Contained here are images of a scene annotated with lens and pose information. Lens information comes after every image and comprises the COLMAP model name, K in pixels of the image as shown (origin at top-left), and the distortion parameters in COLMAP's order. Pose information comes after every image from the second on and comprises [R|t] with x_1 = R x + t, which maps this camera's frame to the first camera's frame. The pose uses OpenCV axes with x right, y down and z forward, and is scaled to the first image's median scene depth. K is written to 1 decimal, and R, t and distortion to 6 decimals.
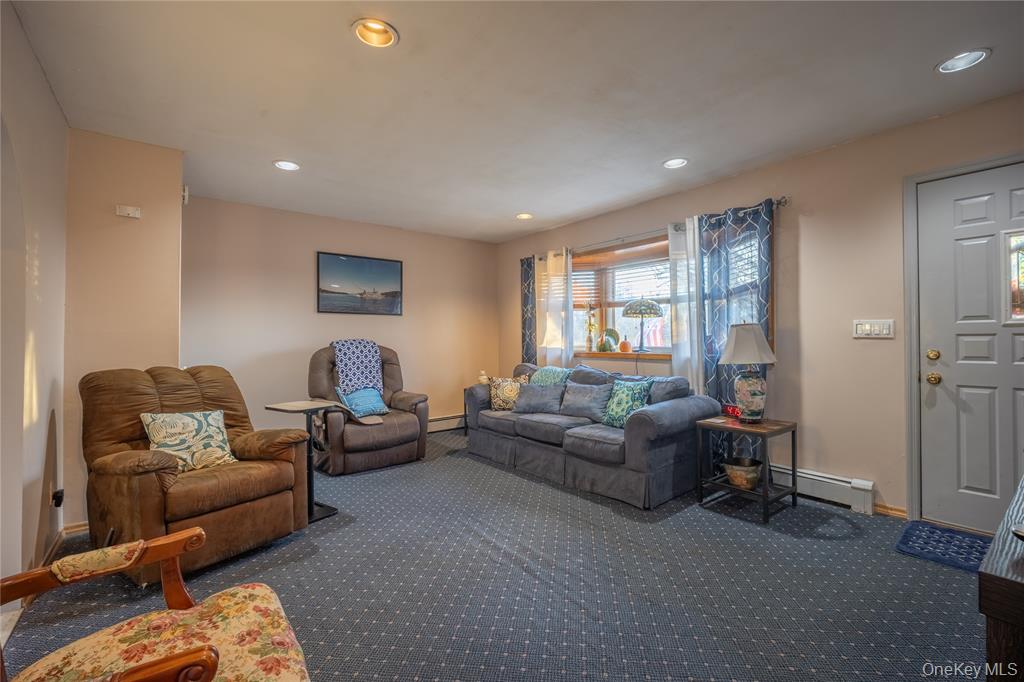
lens RADIAL K [[444.1, 0, 514.2], [0, 444.1, 337.1], [0, 0, 1]] dist [-0.012413, 0.004474]
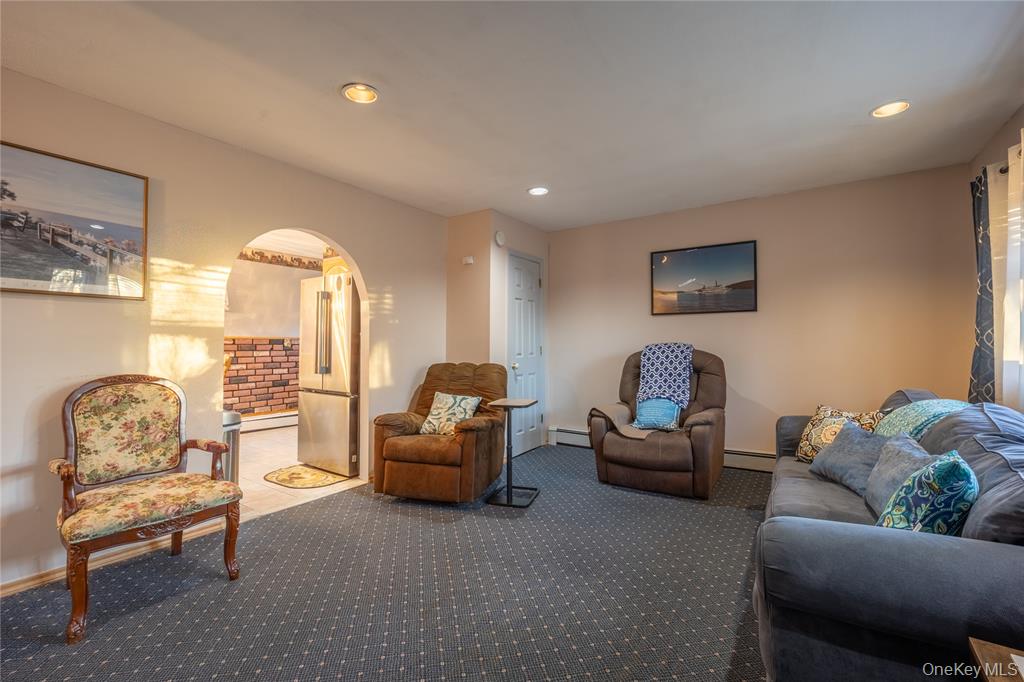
lens RADIAL K [[444.1, 0, 513.9], [0, 444.1, 336.0], [0, 0, 1]] dist [-0.012413, 0.004474]
pose [[0.300617, -0.016244, -0.953607, 0.419143], [0.009246, 0.999858, -0.014117, 0.000937], [0.953700, -0.004574, 0.300724, 0.450827]]
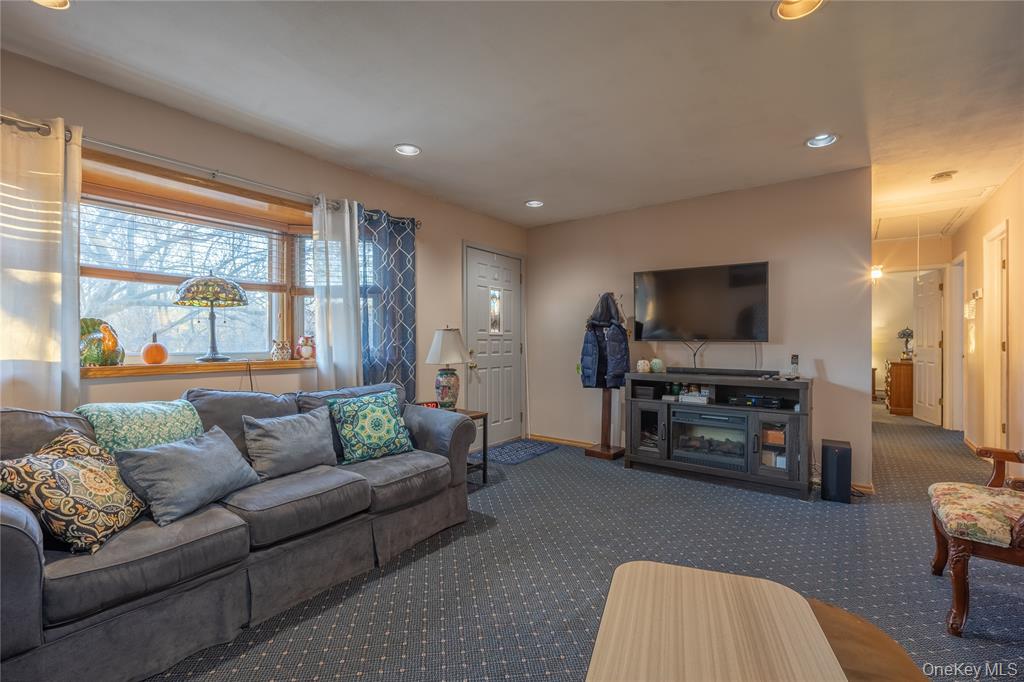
lens RADIAL K [[444.1, 0, 517.4], [0, 444.1, 345.2], [0, 0, 1]] dist [-0.012413, 0.004474]
pose [[-0.247688, 0.004145, 0.968831, -0.451427], [-0.000140, 0.999991, -0.004314, 0.014332], [-0.968840, -0.001204, -0.247685, 0.783929]]
